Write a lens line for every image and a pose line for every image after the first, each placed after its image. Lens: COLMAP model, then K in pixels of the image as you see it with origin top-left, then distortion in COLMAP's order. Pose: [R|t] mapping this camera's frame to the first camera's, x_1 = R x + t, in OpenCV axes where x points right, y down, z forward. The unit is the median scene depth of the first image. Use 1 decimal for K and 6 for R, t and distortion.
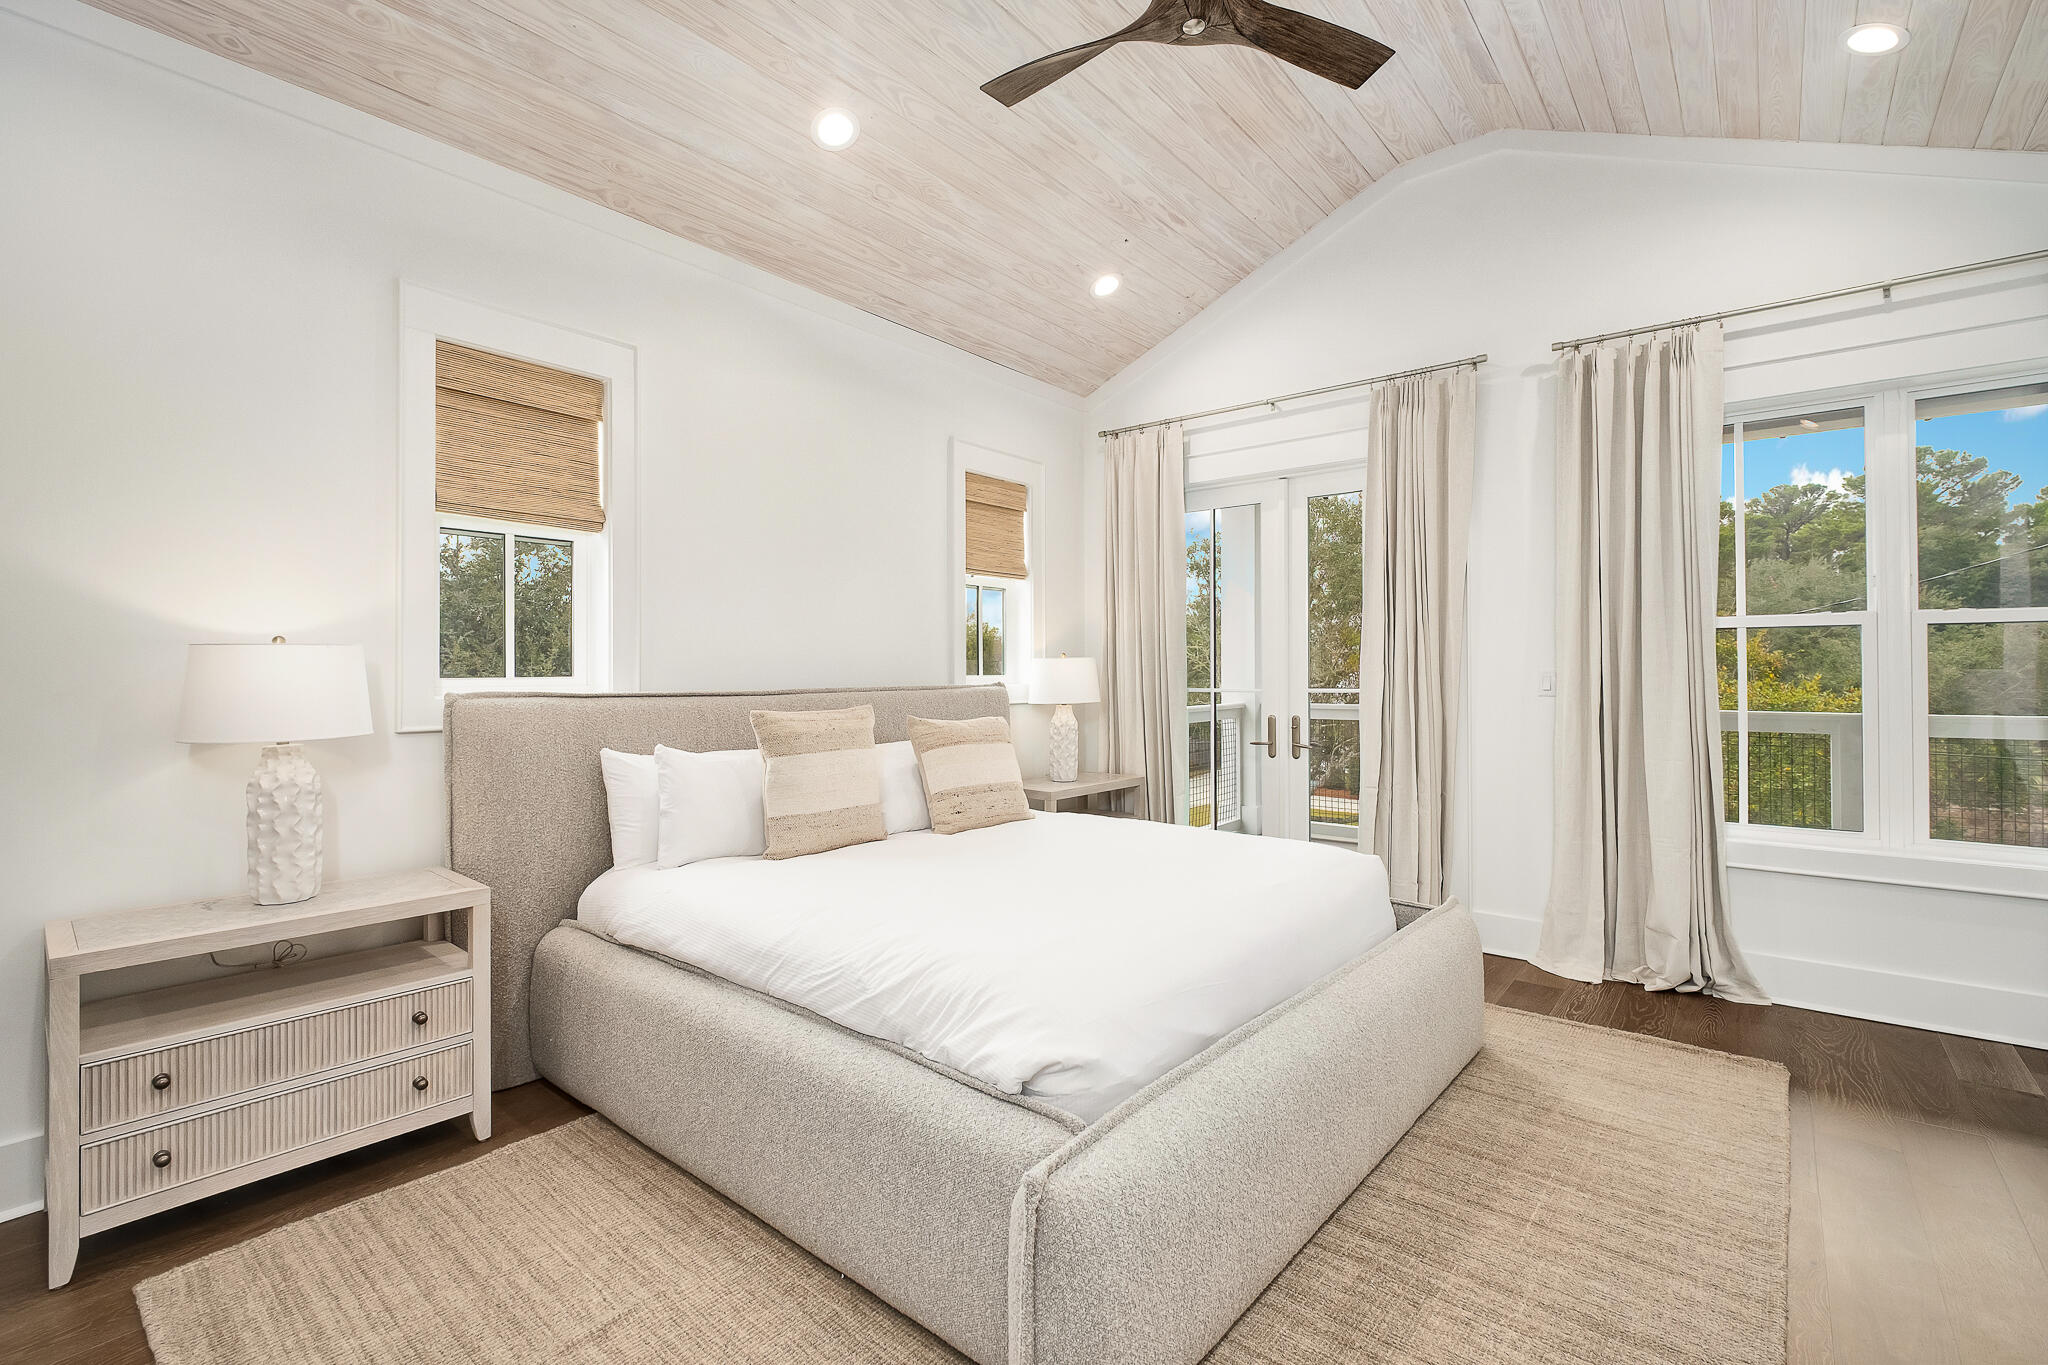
lens RADIAL K [[893.4, 0, 1013.0], [0, 893.4, 661.8], [0, 0, 1]] dist [0.006177, -0.005107]
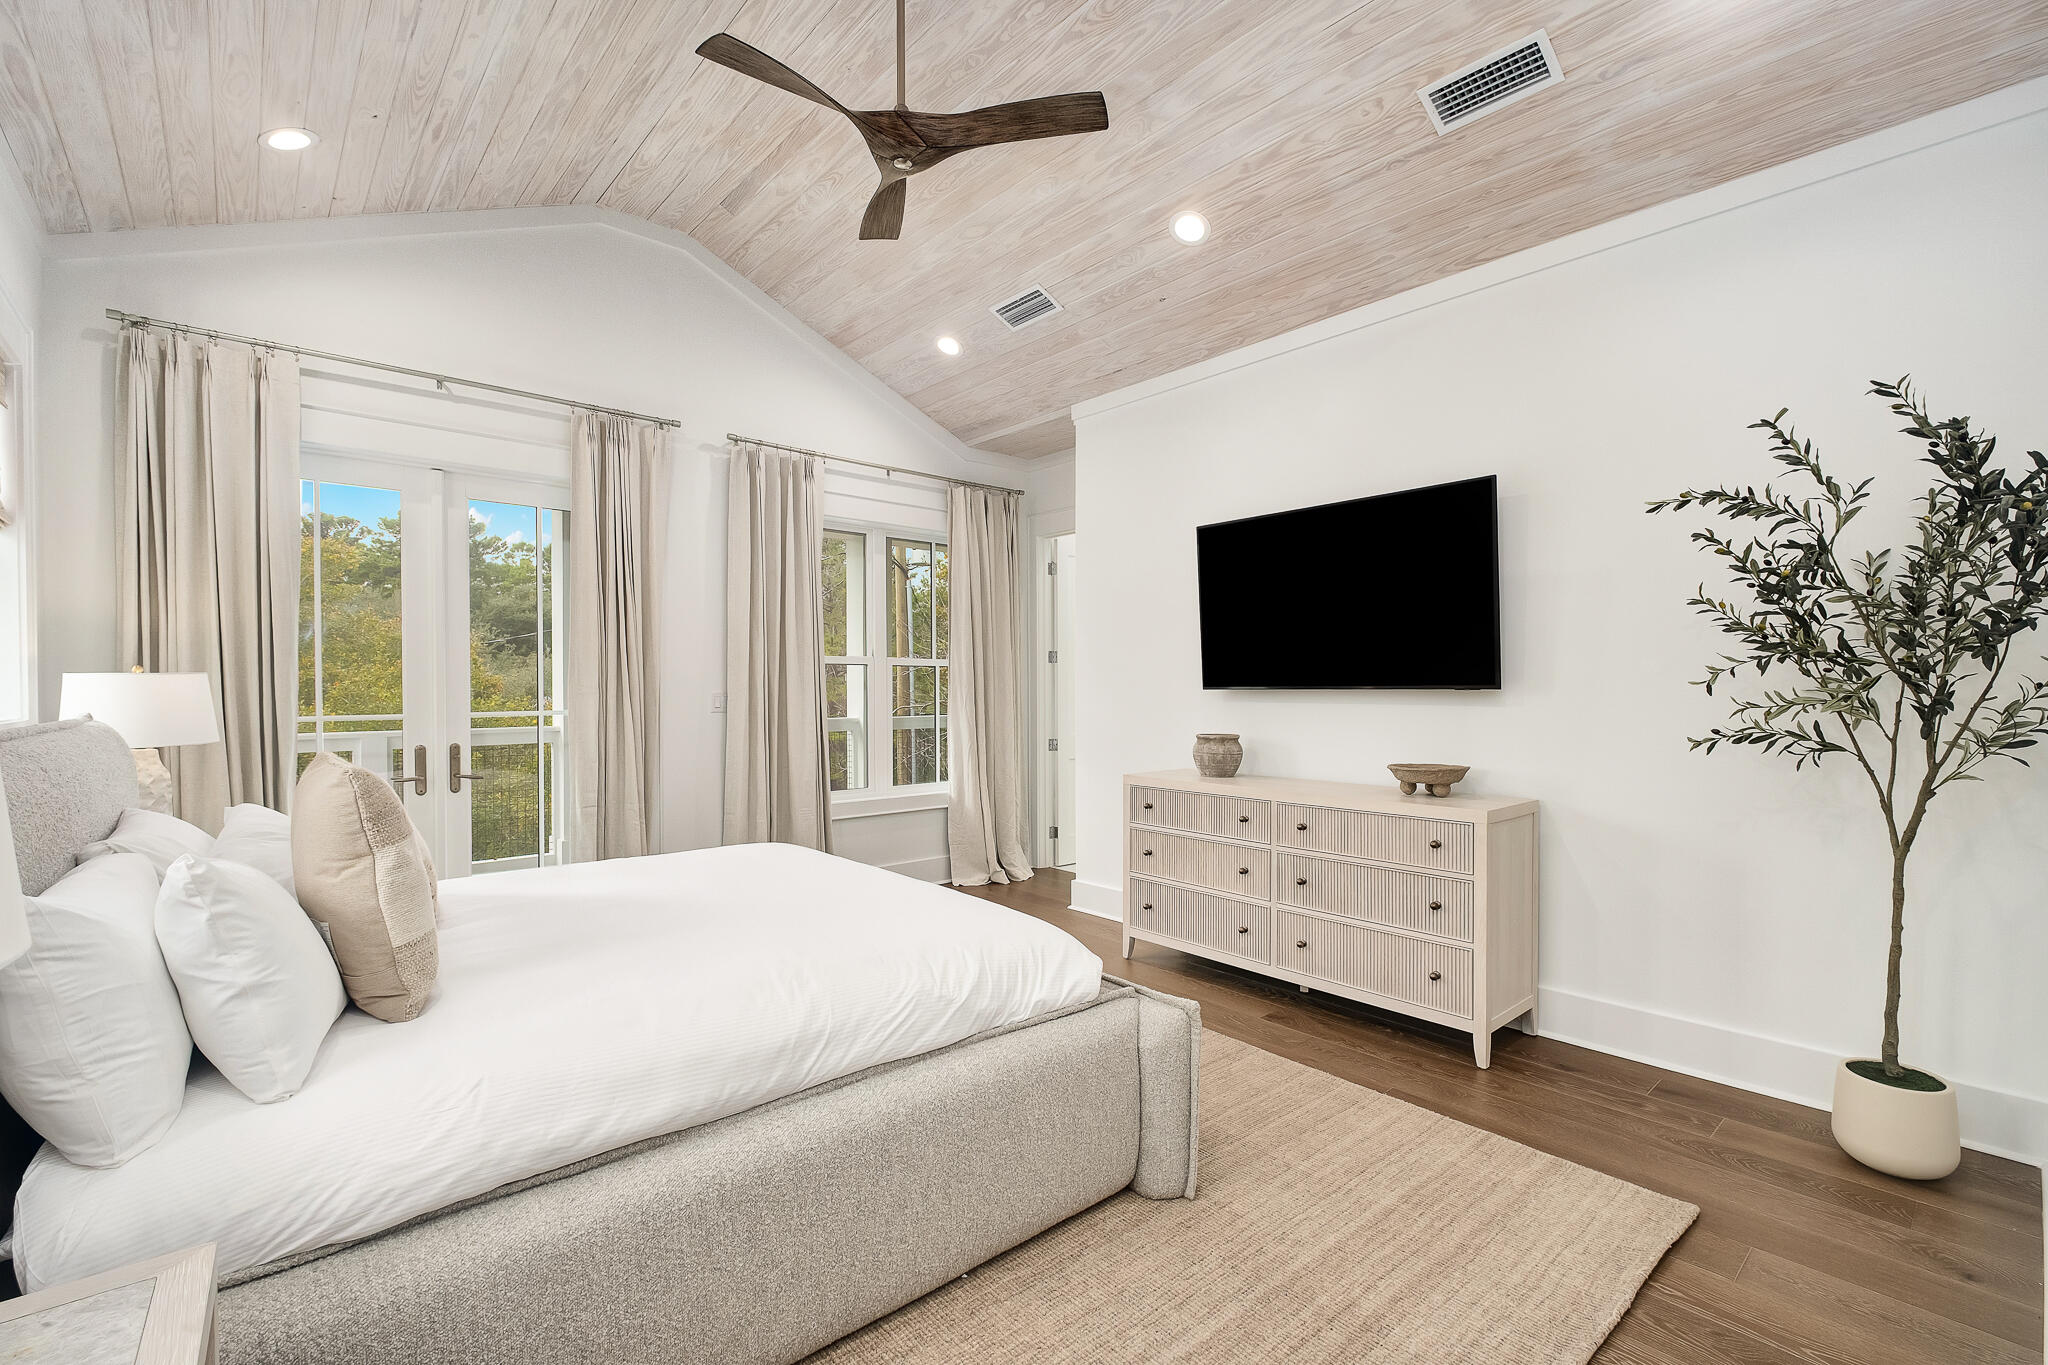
lens RADIAL K [[893.4, 0, 1034.1], [0, 893.4, 695.4], [0, 0, 1]] dist [0.006177, -0.005107]
pose [[0.166897, -0.004730, 0.985963, -0.524098], [-0.009123, 0.999938, 0.006341, 0.002548], [-0.985932, -0.010053, 0.166844, 0.330624]]
